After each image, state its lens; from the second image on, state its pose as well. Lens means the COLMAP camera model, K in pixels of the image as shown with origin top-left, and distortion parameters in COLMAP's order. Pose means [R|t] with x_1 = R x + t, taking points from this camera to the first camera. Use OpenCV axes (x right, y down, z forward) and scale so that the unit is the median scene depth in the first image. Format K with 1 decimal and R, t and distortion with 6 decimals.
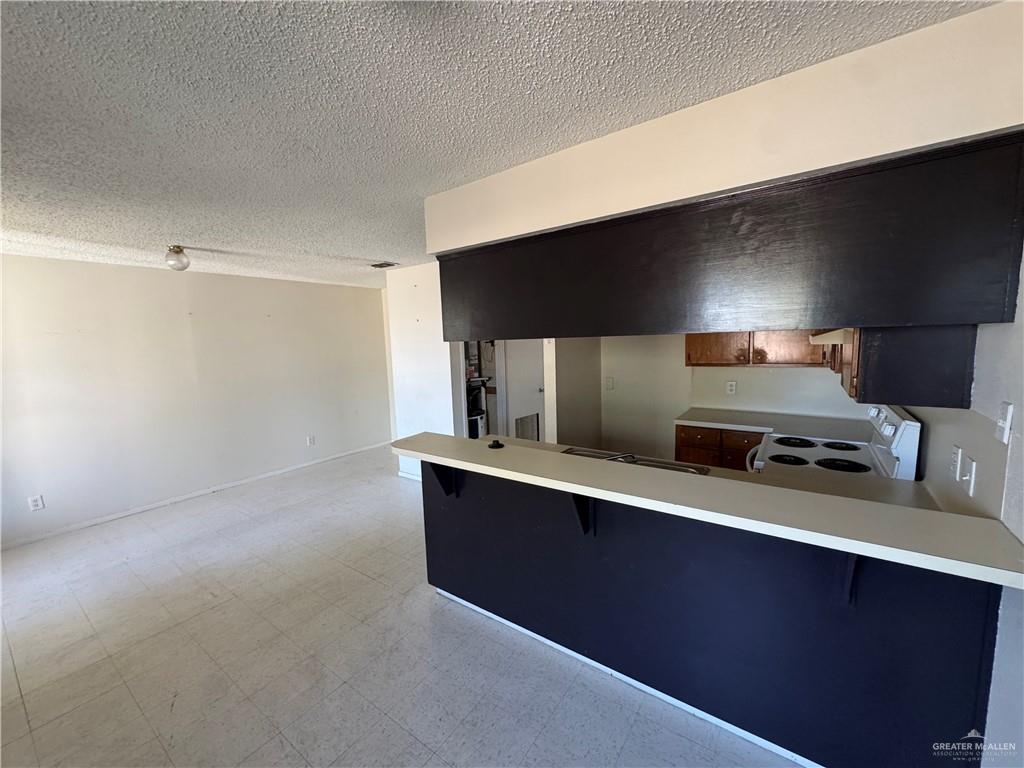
lens RADIAL K [[409.5, 0, 509.6], [0, 409.5, 393.7], [0, 0, 1]] dist [-0.004322, -0.000123]
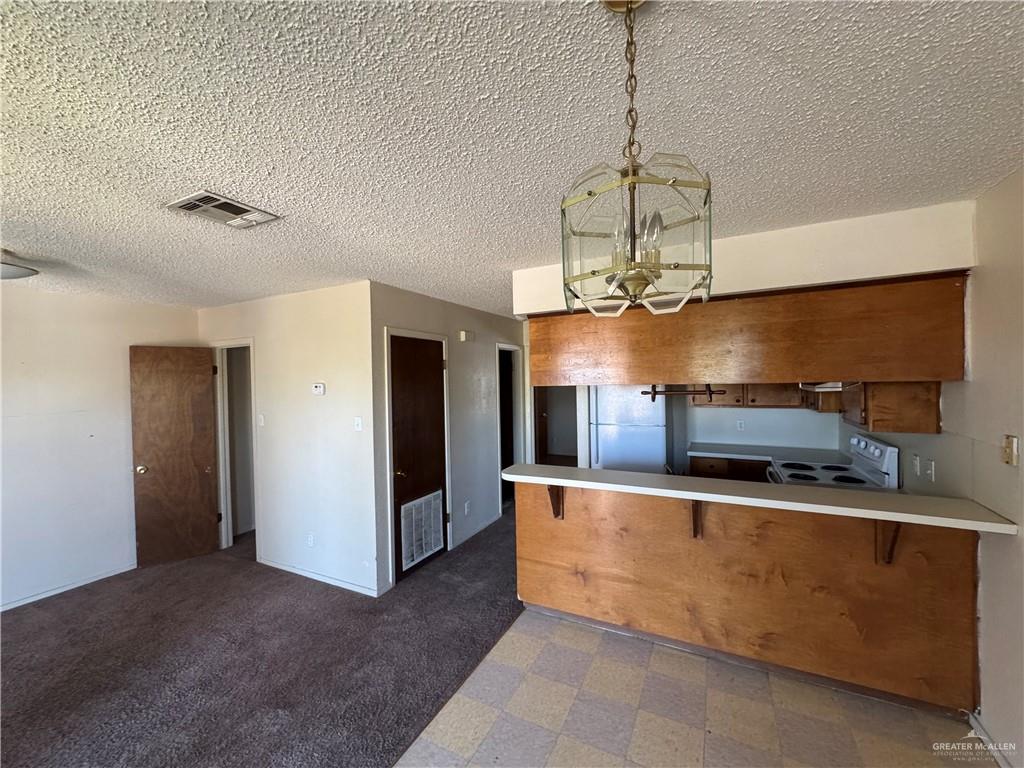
lens RADIAL K [[409.5, 0, 507.8], [0, 409.5, 386.5], [0, 0, 1]] dist [-0.004322, -0.000123]
pose [[0.994072, 0.016770, 0.107420, -0.432447], [-0.003964, 0.992965, -0.118338, 0.029179], [-0.108648, 0.117211, 0.987146, -0.251405]]
